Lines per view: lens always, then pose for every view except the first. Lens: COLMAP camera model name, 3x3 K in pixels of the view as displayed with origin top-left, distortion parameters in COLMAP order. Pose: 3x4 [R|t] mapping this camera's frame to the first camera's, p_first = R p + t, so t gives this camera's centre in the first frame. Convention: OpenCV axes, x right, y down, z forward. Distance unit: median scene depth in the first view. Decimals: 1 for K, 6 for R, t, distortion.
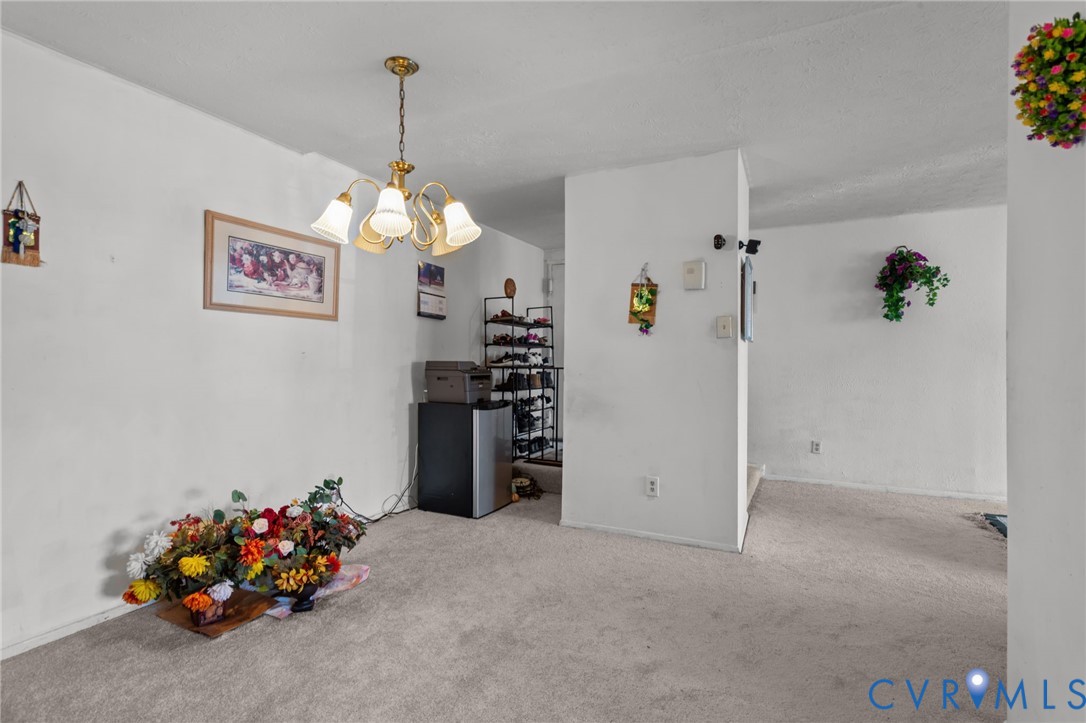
lens RADIAL K [[512.2, 0, 536.2], [0, 512.2, 361.2], [0, 0, 1]] dist [-0.001322, 0.001596]
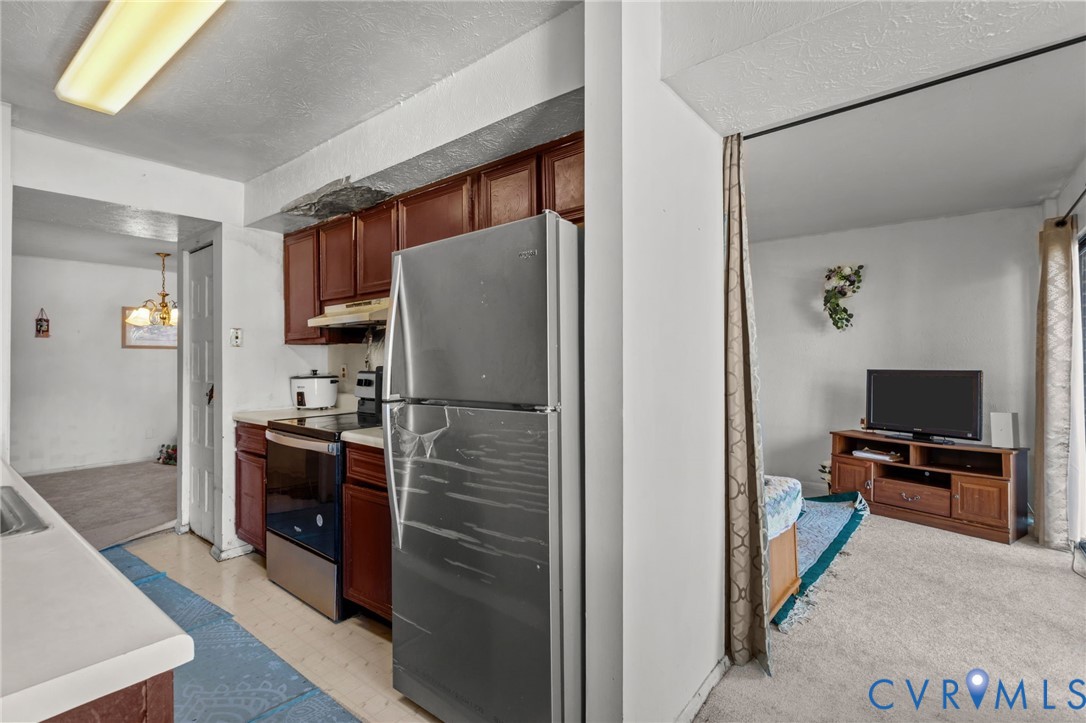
lens RADIAL K [[512.2, 0, 544.7], [0, 512.2, 358.1], [0, 0, 1]] dist [-0.001322, 0.001596]
pose [[0.976719, -0.011286, -0.214225, 1.739560], [0.009227, 0.999901, -0.010610, -0.013477], [0.214324, 0.008387, 0.976727, -0.880658]]
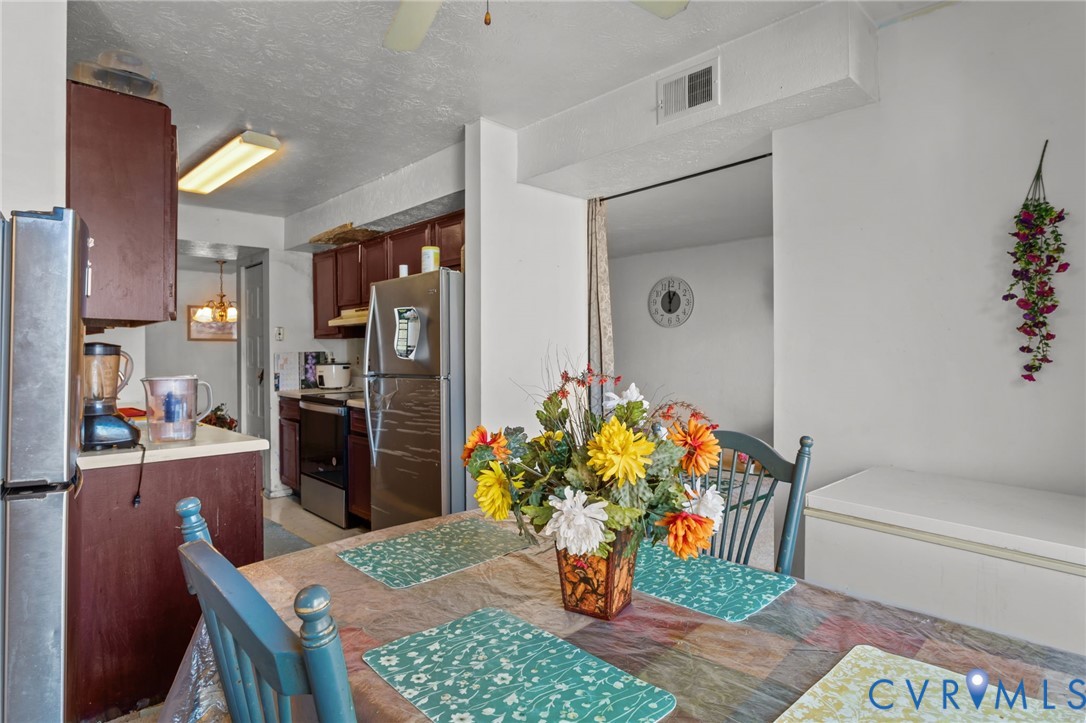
lens RADIAL K [[593.2, 0, 542.3], [0, 593.2, 359.5], [0, 0, 1]] dist [-0.018736, -0.000154]
pose [[0.943306, -0.004983, -0.331888, 2.168741], [0.007154, 0.999960, 0.005322, -0.004701], [0.331848, -0.007395, 0.943304, -1.337874]]
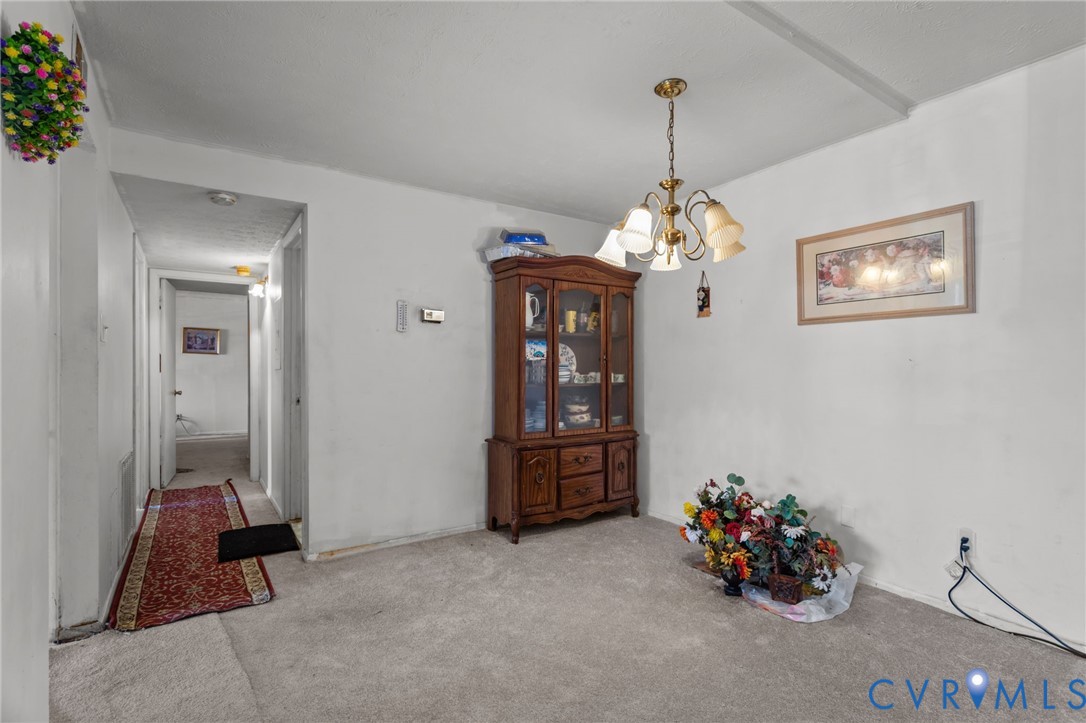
lens RADIAL K [[512.2, 0, 544.4], [0, 512.2, 367.9], [0, 0, 1]] dist [-0.001322, 0.001596]
pose [[-0.491793, -0.007905, -0.870676, 0.632923], [-0.004235, 0.999969, -0.006687, 0.004723], [0.870702, 0.000398, -0.491811, 1.048887]]
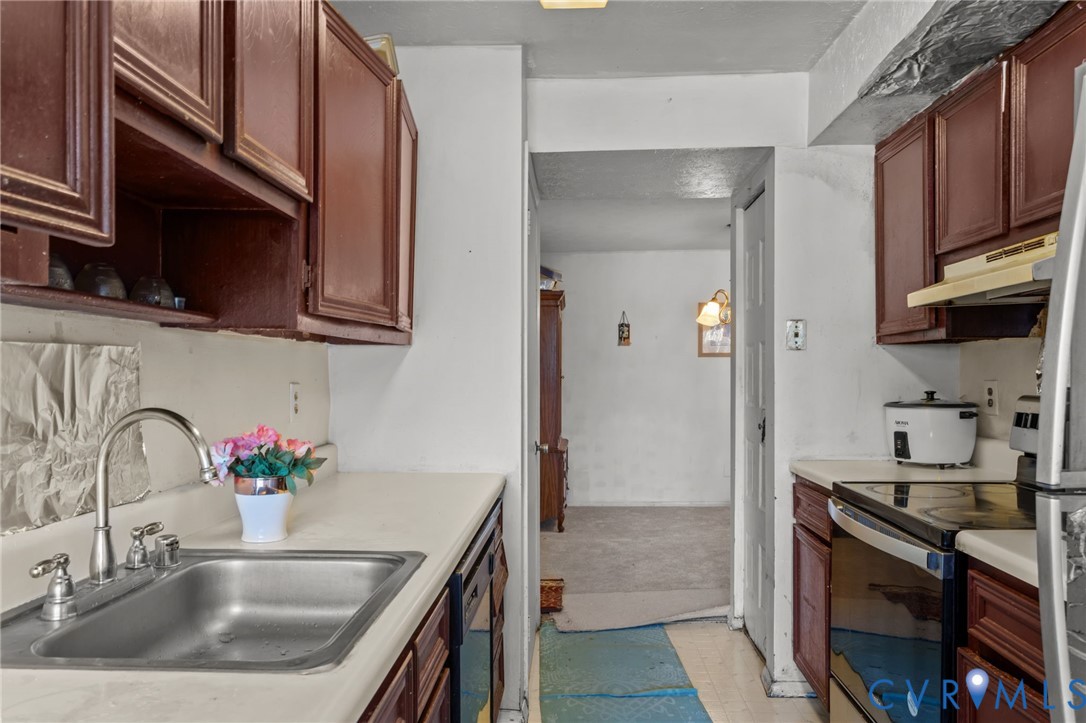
lens RADIAL K [[774.6, 0, 526.7], [0, 774.6, 387.3], [0, 0, 1]] dist [-0.007416, 0.007818]
pose [[0.391679, 0.006865, -0.920076, 1.630303], [0.001533, 0.999966, 0.008114, -0.016572], [0.920101, -0.004589, 0.391655, -0.638234]]
